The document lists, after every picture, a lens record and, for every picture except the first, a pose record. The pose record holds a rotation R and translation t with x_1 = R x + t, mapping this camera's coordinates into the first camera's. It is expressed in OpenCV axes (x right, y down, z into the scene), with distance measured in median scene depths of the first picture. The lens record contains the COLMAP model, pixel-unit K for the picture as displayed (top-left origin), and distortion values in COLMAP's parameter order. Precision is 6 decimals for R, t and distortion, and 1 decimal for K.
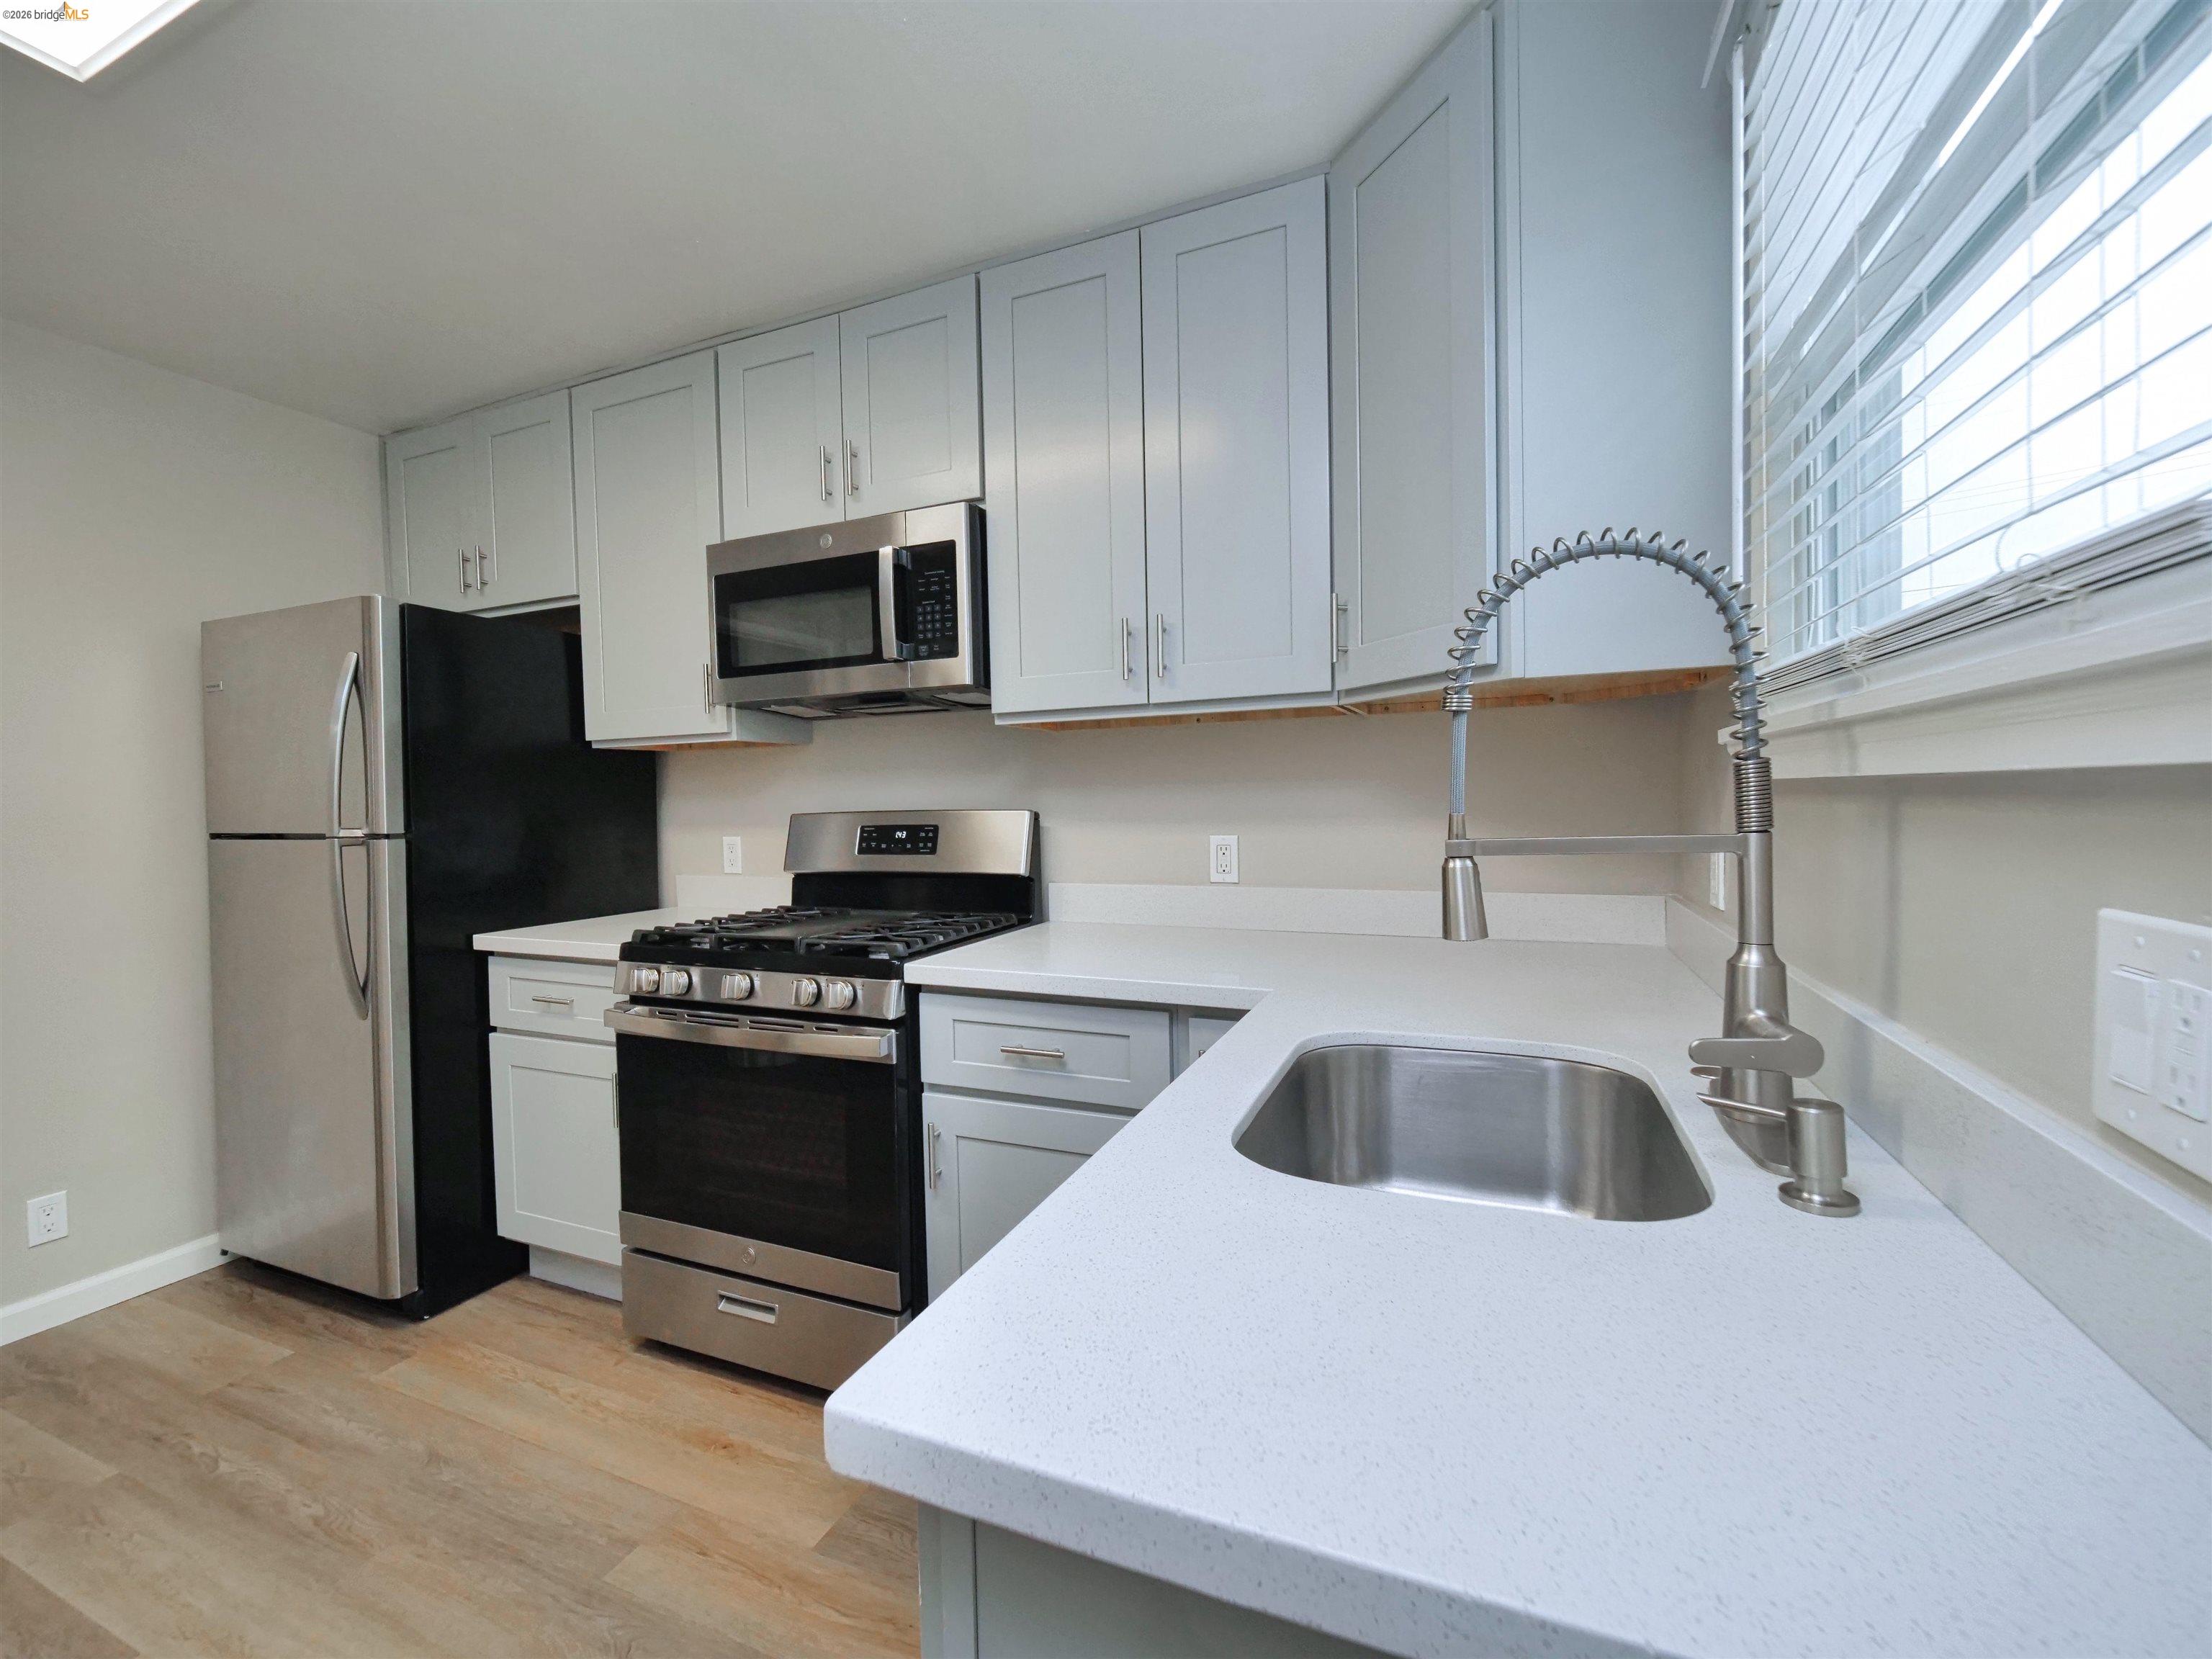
lens RADIAL K [[951.0, 0, 1089.7], [0, 951.0, 822.7], [0, 0, 1]] dist [-0.004641, 0.000141]
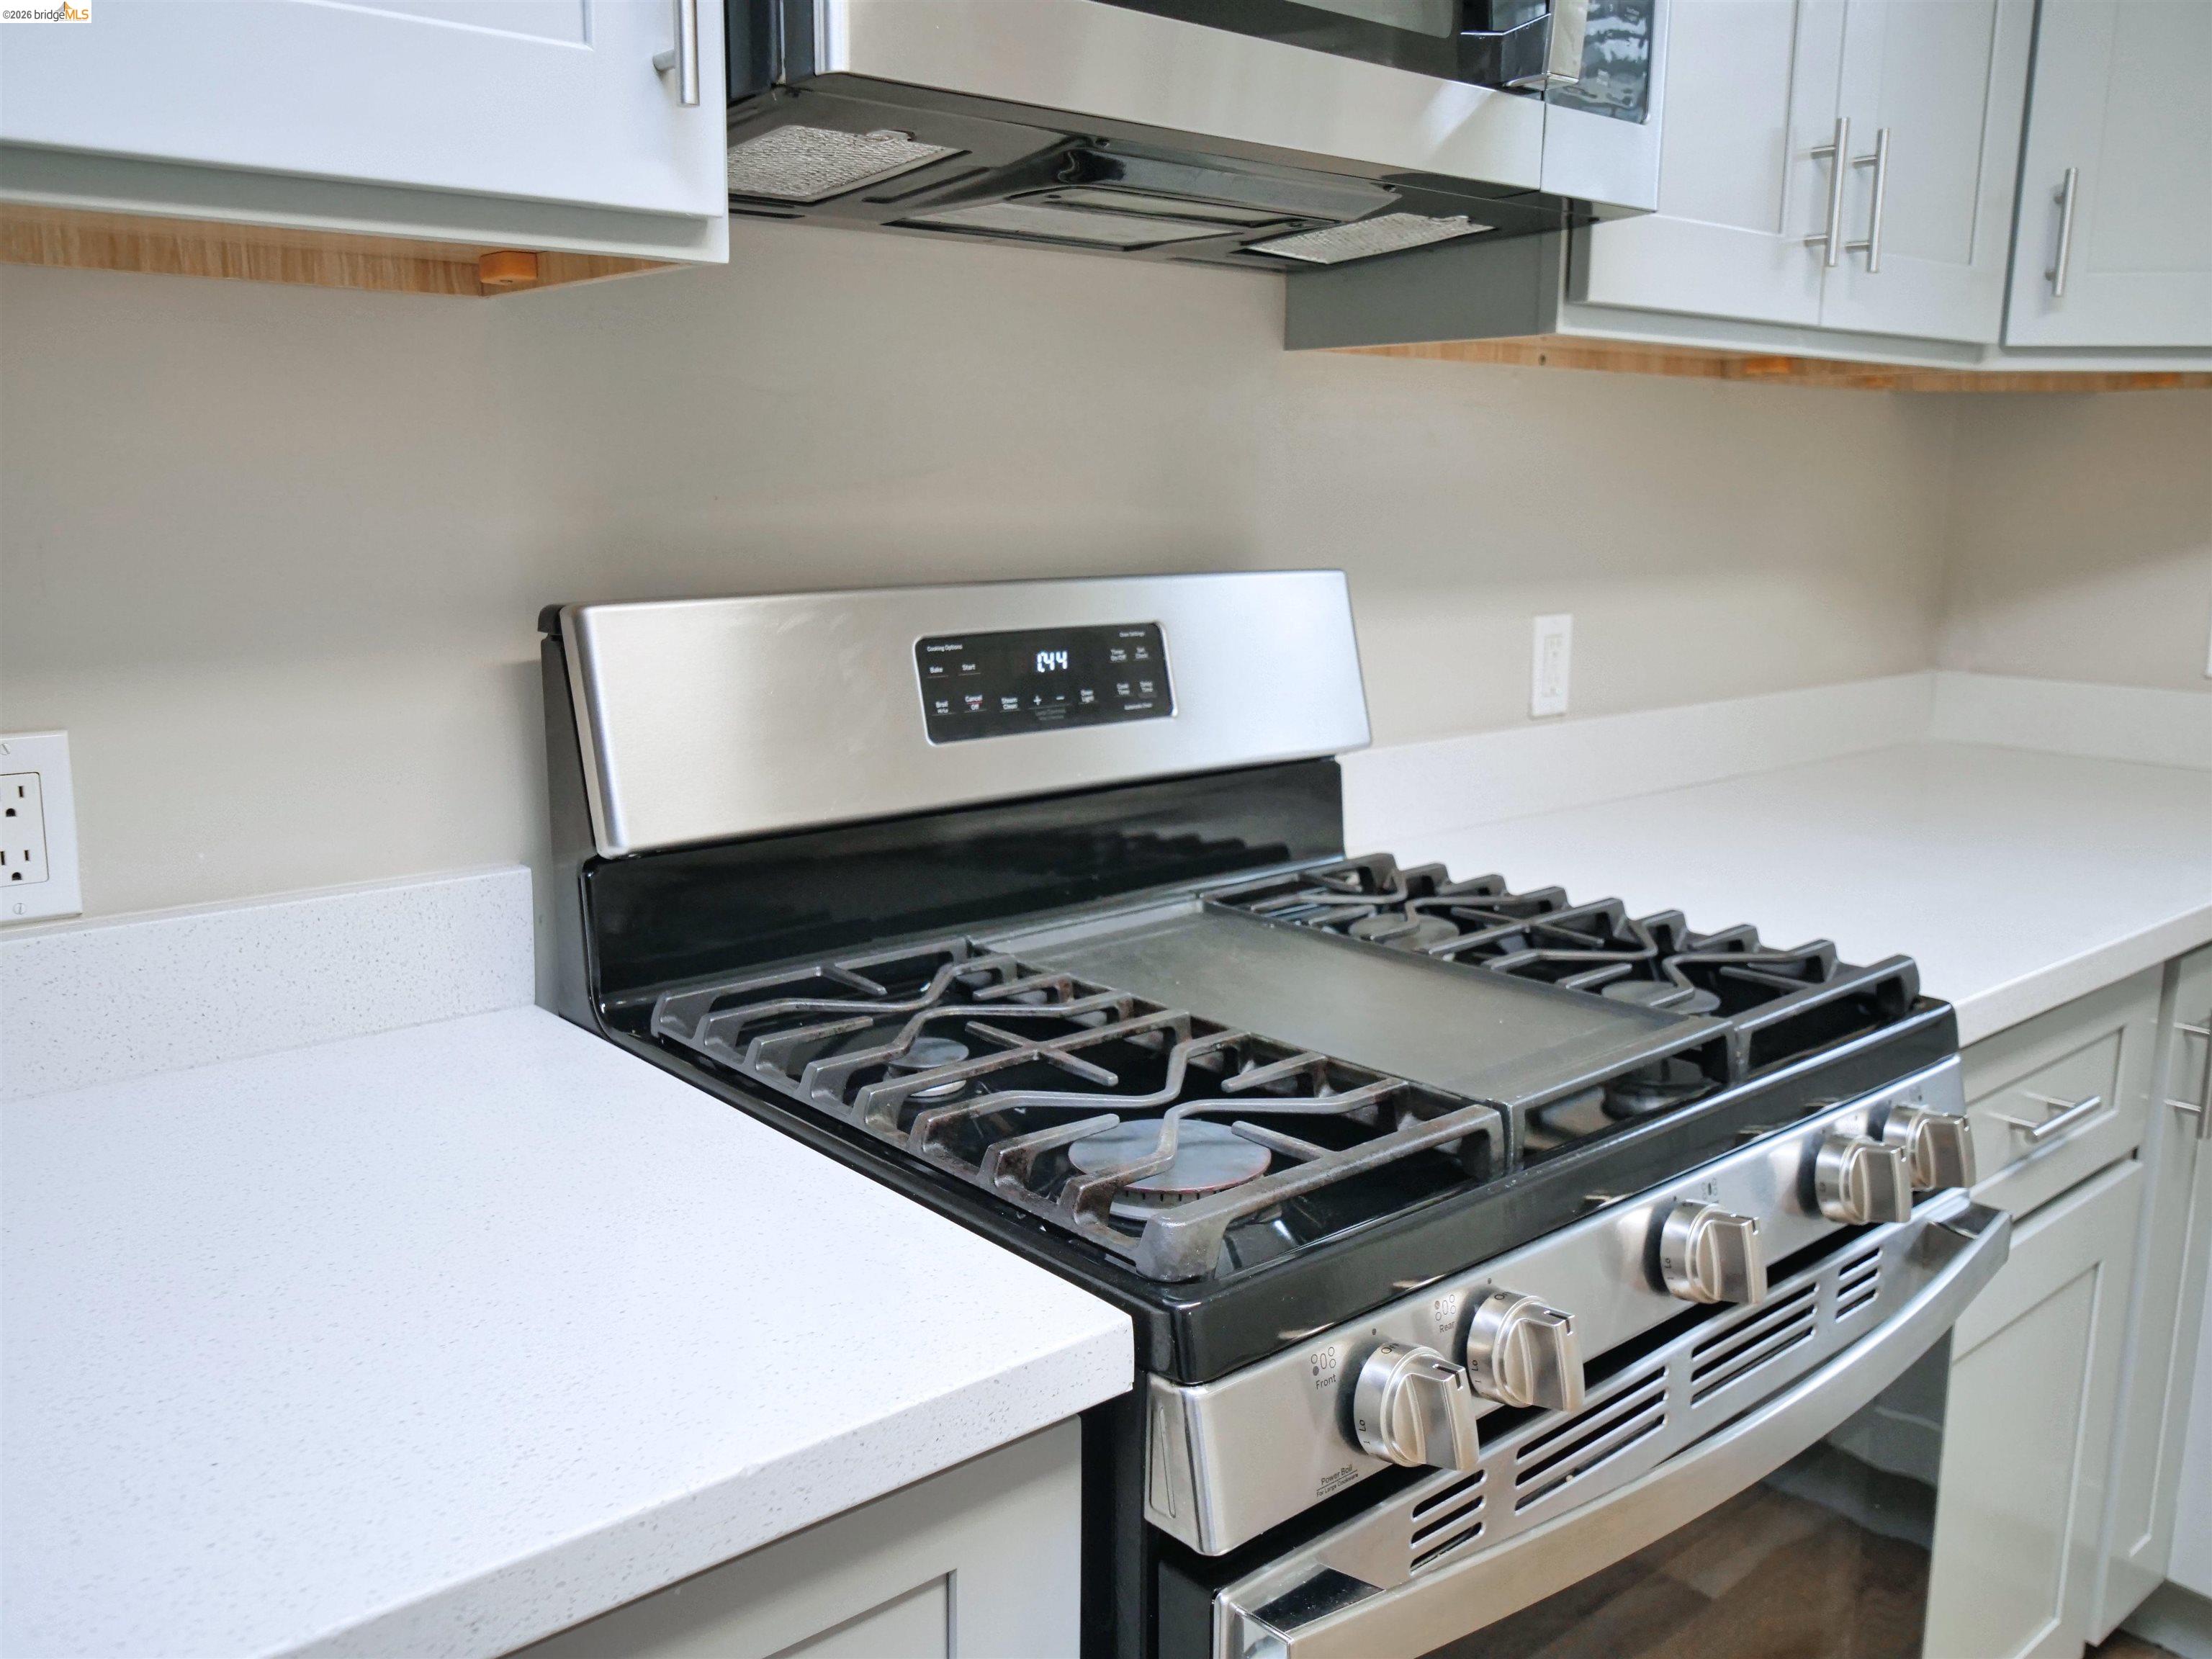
lens RADIAL K [[1829.4, 0, 1090.4], [0, 1829.4, 830.1], [0, 0, 1]] dist [0.022266, -0.035639]
pose [[0.426232, -0.147464, 0.892514, -1.067654], [0.018445, 0.987836, 0.154404, -0.034992], [-0.904426, -0.049349, 0.423767, 1.112022]]
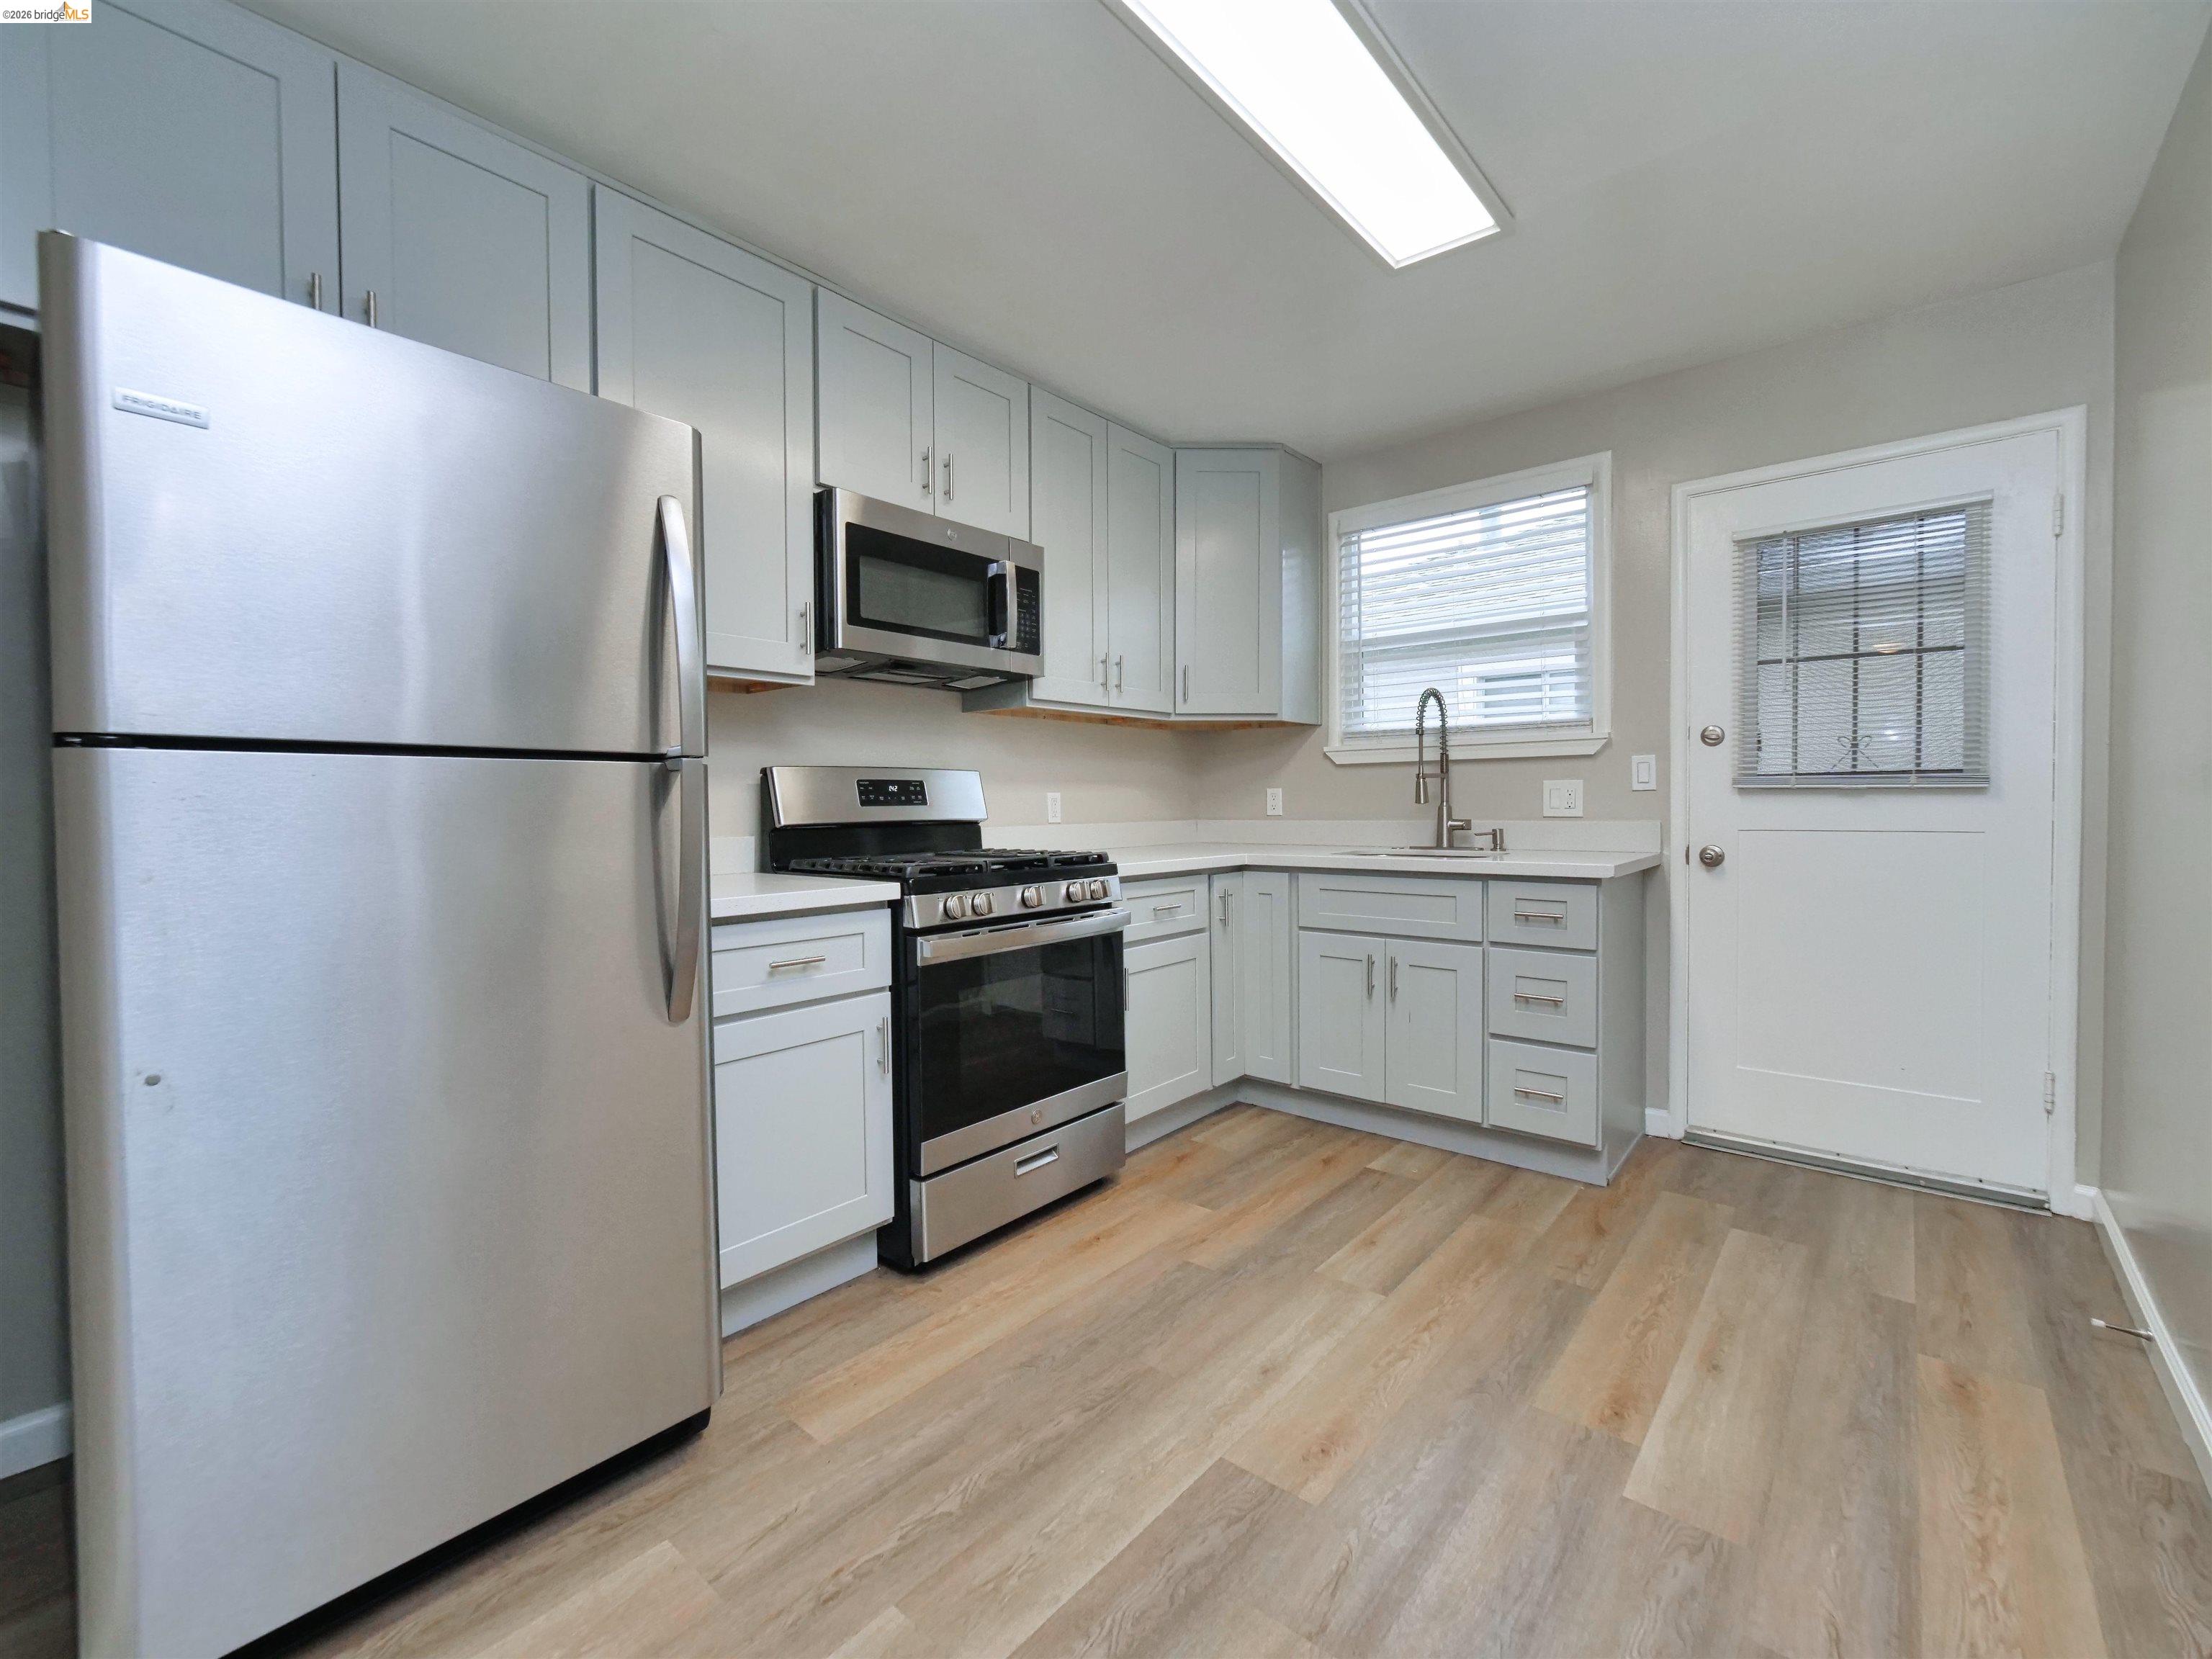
lens RADIAL K [[951.0, 0, 1095.5], [0, 951.0, 820.1], [0, 0, 1]] dist [-0.004641, 0.000141]
pose [[0.283216, 0.001958, 0.959054, -1.816311], [0.036969, 0.999232, -0.012957, 0.110291], [-0.958343, 0.039125, 0.282926, 0.675415]]
